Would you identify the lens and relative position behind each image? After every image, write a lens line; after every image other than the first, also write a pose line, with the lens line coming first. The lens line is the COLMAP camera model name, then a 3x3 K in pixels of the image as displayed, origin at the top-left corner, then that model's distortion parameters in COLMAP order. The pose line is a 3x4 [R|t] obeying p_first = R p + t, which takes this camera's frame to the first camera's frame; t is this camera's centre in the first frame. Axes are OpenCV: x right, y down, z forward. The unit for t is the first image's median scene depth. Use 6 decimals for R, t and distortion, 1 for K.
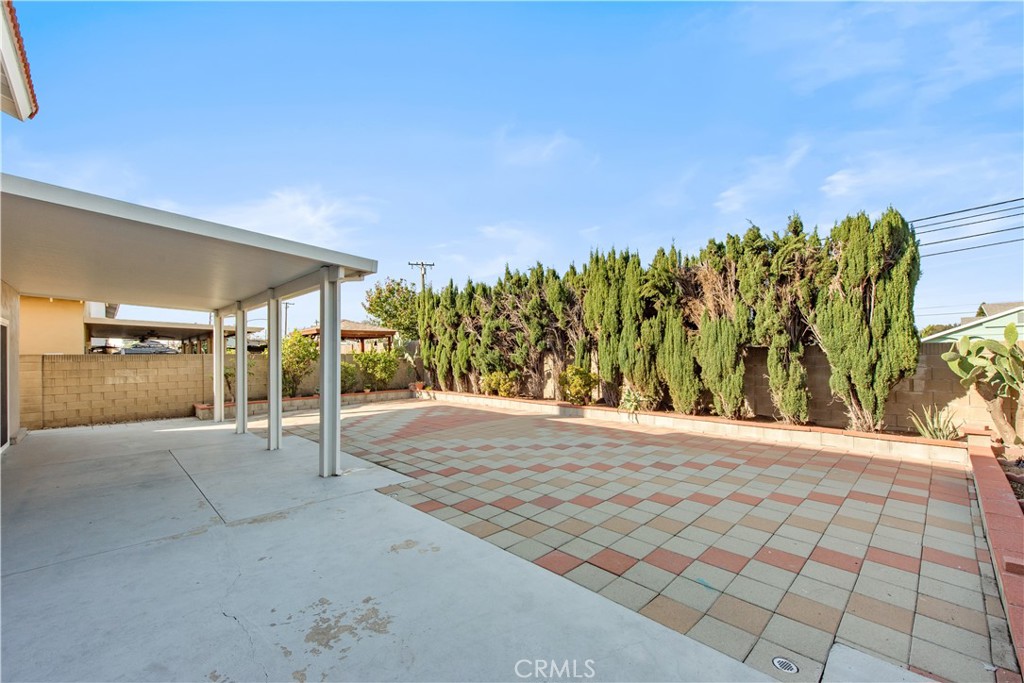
lens RADIAL K [[415.5, 0, 512.5], [0, 415.5, 361.7], [0, 0, 1]] dist [0.010679, -0.000063]
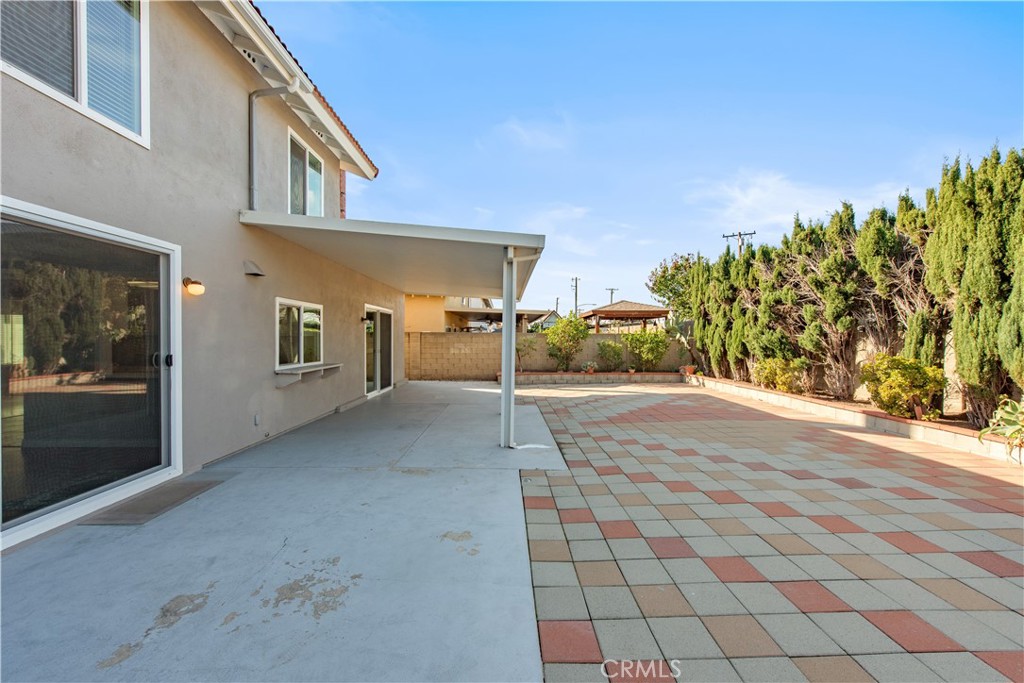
lens RADIAL K [[405.3, 0, 512.9], [0, 405.3, 349.9], [0, 0, 1]] dist [0.015560, -0.006508]
pose [[0.729495, 0.035930, -0.683042, 0.130497], [-0.023581, 0.999347, 0.027384, -0.000291], [0.683579, -0.003869, 0.729866, 0.127364]]
